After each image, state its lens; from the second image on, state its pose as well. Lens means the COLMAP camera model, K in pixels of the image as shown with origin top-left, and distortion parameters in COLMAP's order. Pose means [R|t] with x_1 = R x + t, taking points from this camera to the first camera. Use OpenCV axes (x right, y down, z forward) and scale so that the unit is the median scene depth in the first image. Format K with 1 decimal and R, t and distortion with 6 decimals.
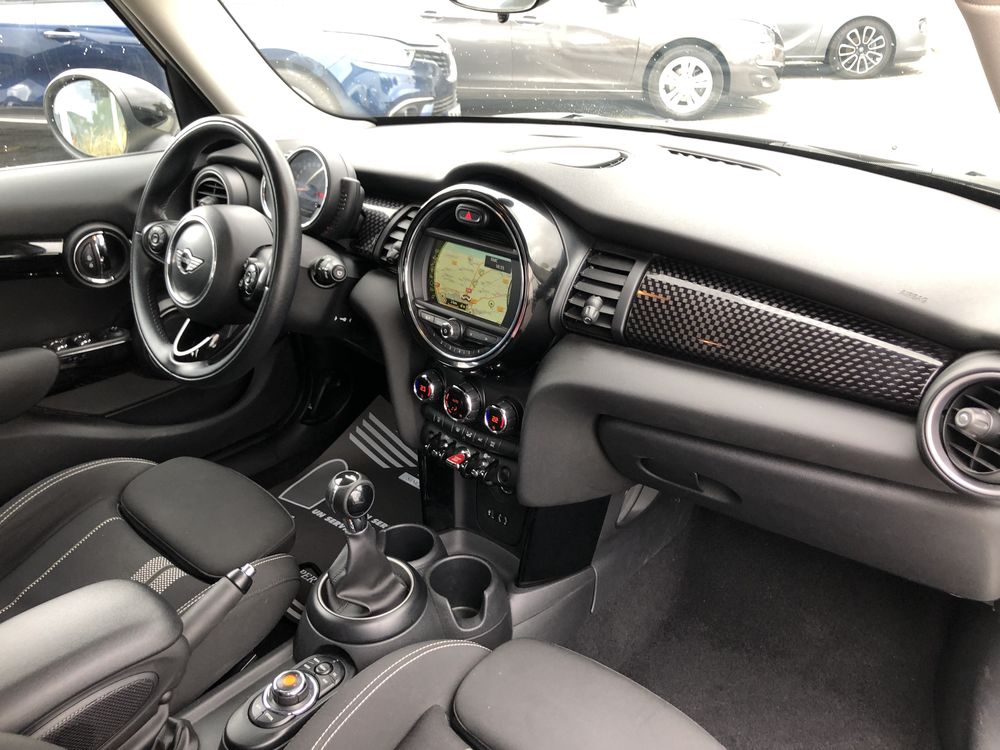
lens RADIAL K [[834.8, 0, 490.5], [0, 834.8, 377.1], [0, 0, 1]] dist [0.001118, 0.031143]
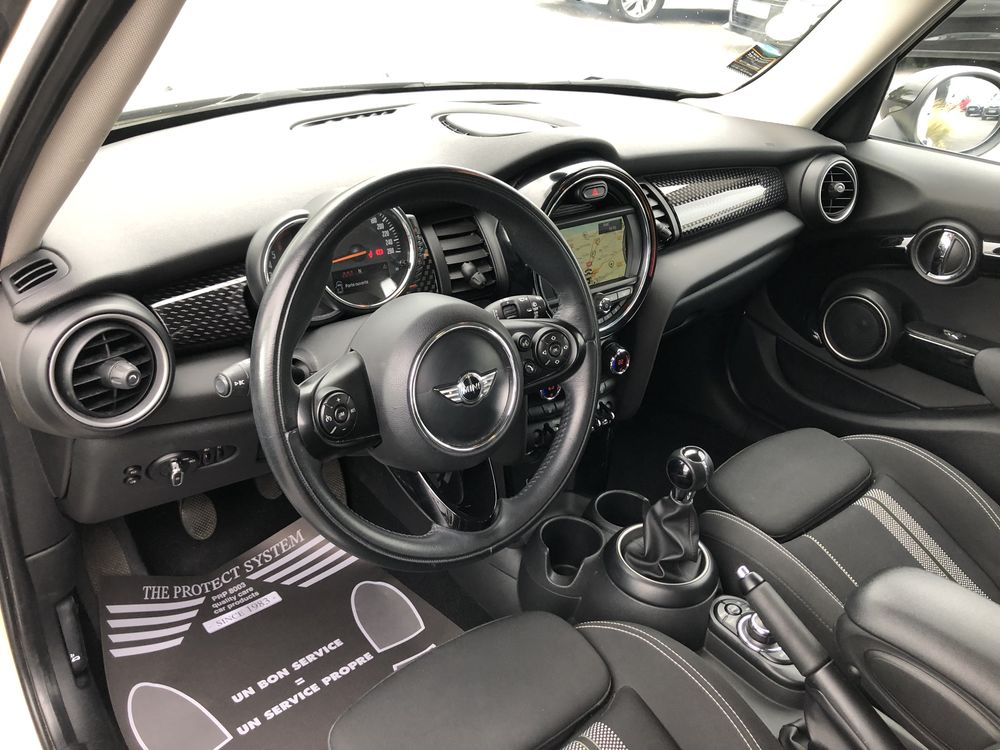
lens RADIAL K [[834.8, 0, 492.9], [0, 834.8, 383.5], [0, 0, 1]] dist [0.001118, 0.031143]
pose [[0.158086, -0.469675, 0.868570, -0.833478], [0.374482, 0.842435, 0.387384, -0.349863], [-0.913659, 0.264024, 0.309062, 0.685882]]
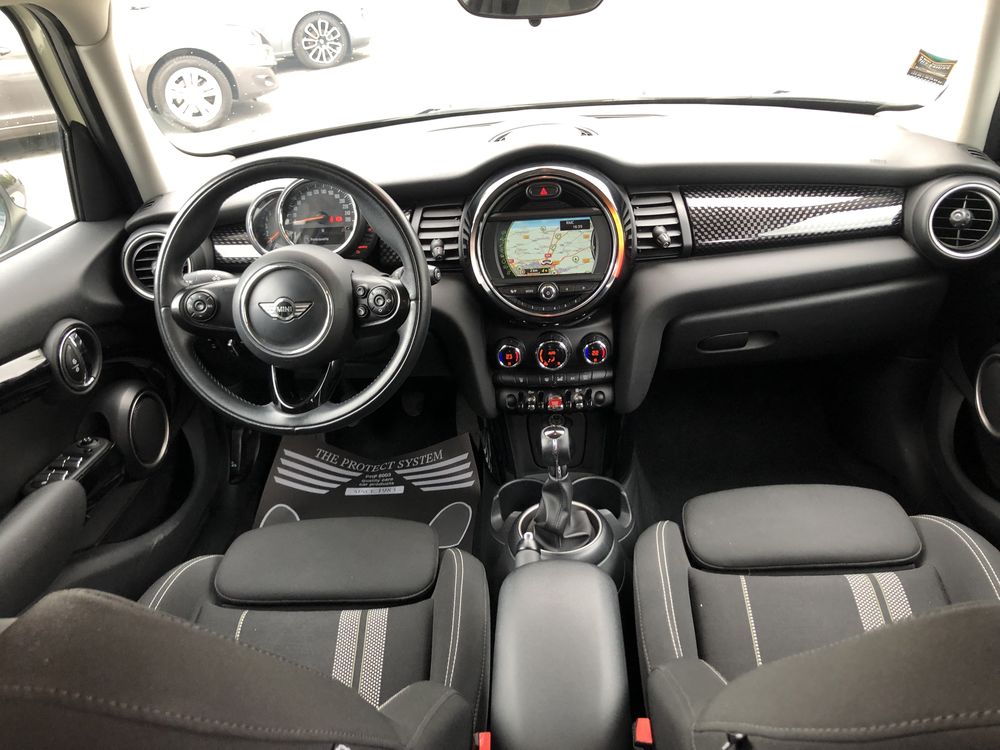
lens RADIAL K [[834.8, 0, 499.0], [0, 834.8, 371.0], [0, 0, 1]] dist [0.001118, 0.031143]
pose [[0.778589, -0.332627, 0.532126, -0.626204], [0.337614, 0.936816, 0.091610, -0.068138], [-0.528977, 0.108327, 0.841694, 0.056167]]
